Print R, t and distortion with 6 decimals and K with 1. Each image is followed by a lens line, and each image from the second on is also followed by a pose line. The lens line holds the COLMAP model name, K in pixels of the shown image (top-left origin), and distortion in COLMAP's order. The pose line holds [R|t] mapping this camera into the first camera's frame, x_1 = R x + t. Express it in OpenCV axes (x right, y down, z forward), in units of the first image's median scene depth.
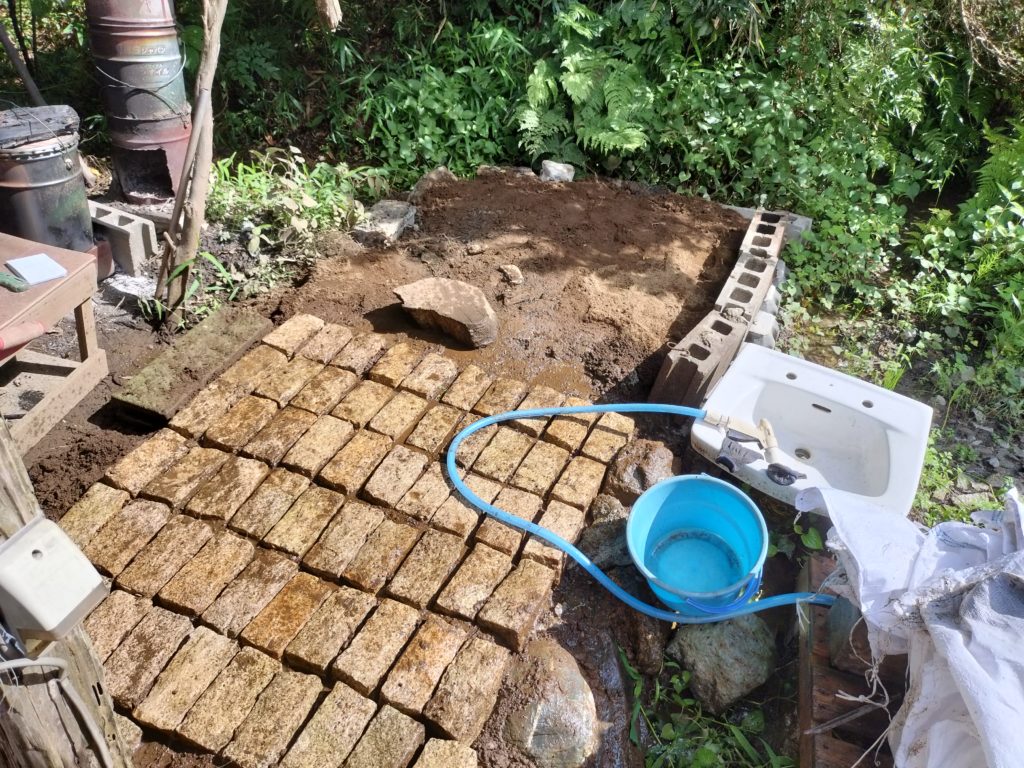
lens RADIAL K [[807.7, 0, 512.0], [0, 807.7, 384.0], [0, 0, 1]] dist [-0.003486, 0.004336]
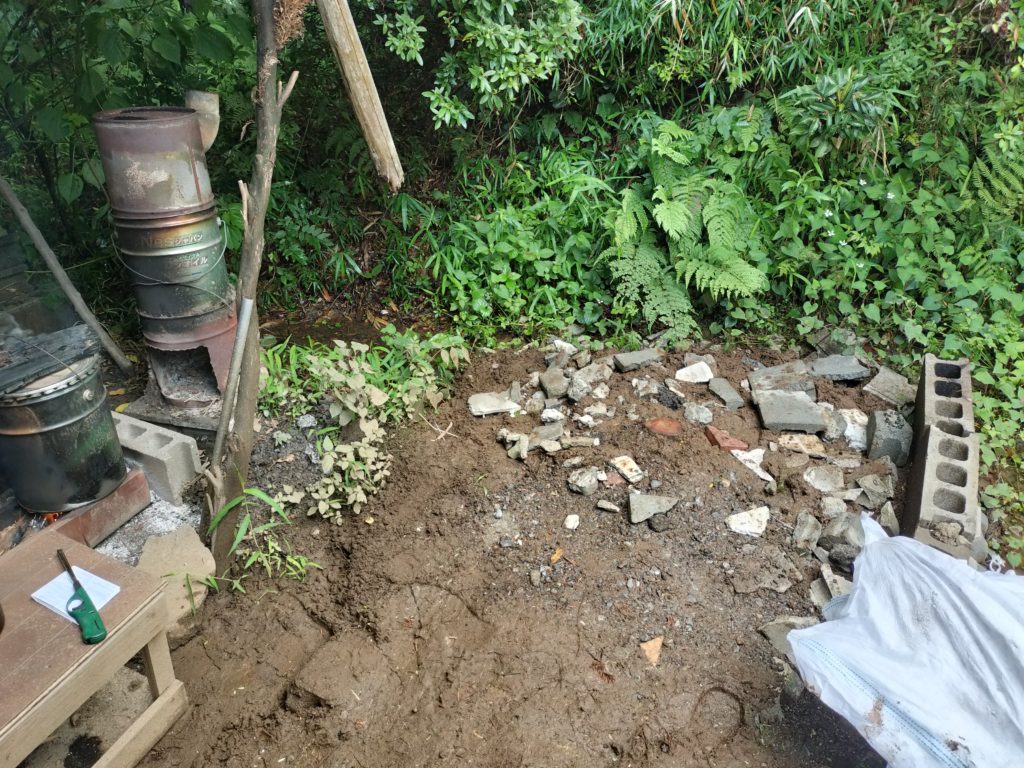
lens RADIAL K [[822.7, 0, 512.0], [0, 822.7, 384.0], [0, 0, 1]] dist [0.085471, -0.111989]
pose [[0.994704, -0.072120, -0.073225, -0.039377], [0.064684, 0.992955, -0.099282, -0.117662], [0.079870, 0.094019, 0.992361, 0.130451]]
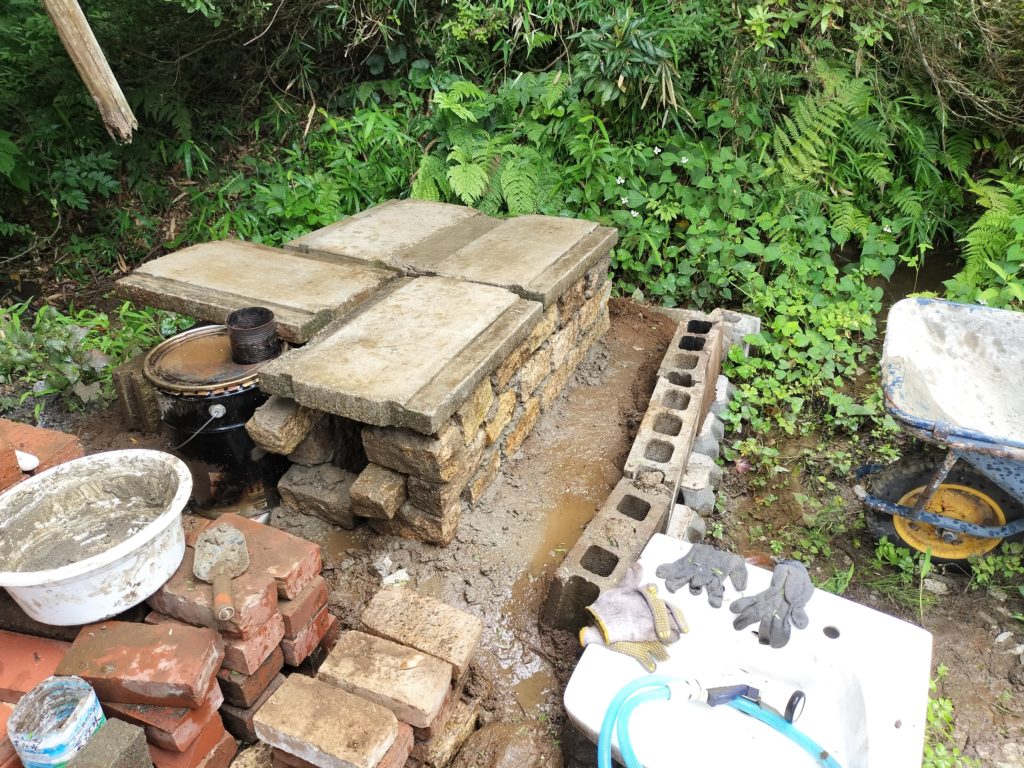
lens RADIAL K [[822.7, 0, 512.0], [0, 822.7, 384.0], [0, 0, 1]] dist [0.085471, -0.111989]
pose [[0.996446, -0.084212, -0.002044, 0.114841], [0.083617, 0.991759, -0.097069, -0.074135], [0.010202, 0.096553, 0.995276, 0.175351]]
